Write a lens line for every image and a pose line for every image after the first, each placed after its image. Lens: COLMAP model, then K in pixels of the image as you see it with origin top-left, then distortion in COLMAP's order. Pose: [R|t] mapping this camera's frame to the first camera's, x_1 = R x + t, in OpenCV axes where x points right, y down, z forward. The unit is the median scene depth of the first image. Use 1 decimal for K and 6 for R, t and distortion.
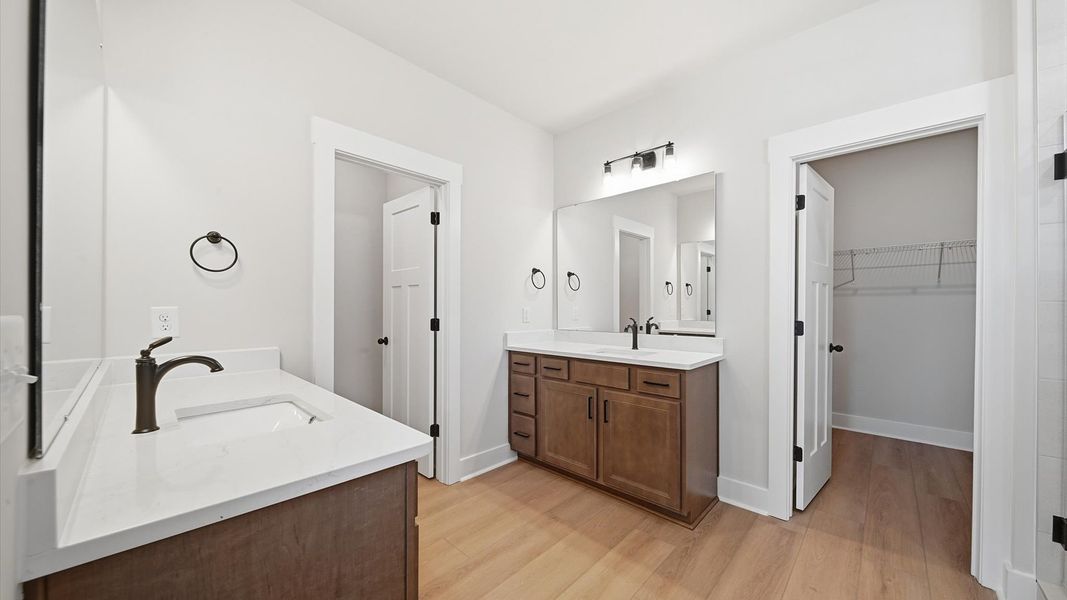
lens RADIAL K [[374.5, 0, 534.2], [0, 374.5, 304.3], [0, 0, 1]] dist [-0.003190, -0.000888]
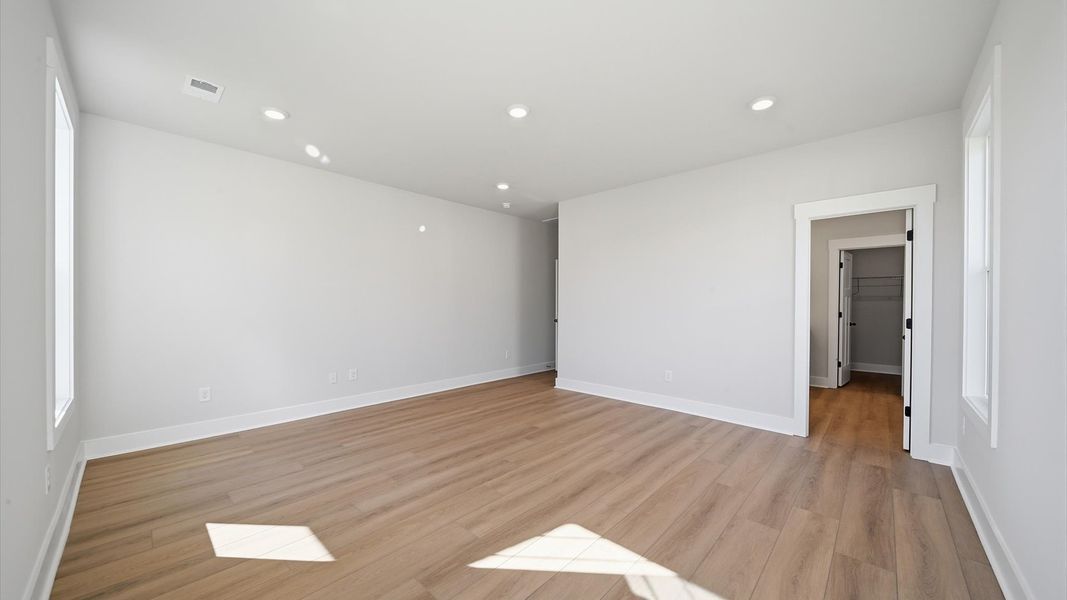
lens RADIAL K [[374.5, 0, 538.7], [0, 374.5, 305.7], [0, 0, 1]] dist [-0.003190, -0.000888]
pose [[0.999866, -0.003770, 0.015910, -1.369920], [0.003596, 0.999933, 0.011007, -0.033400], [-0.015951, -0.010948, 0.999813, -1.495358]]
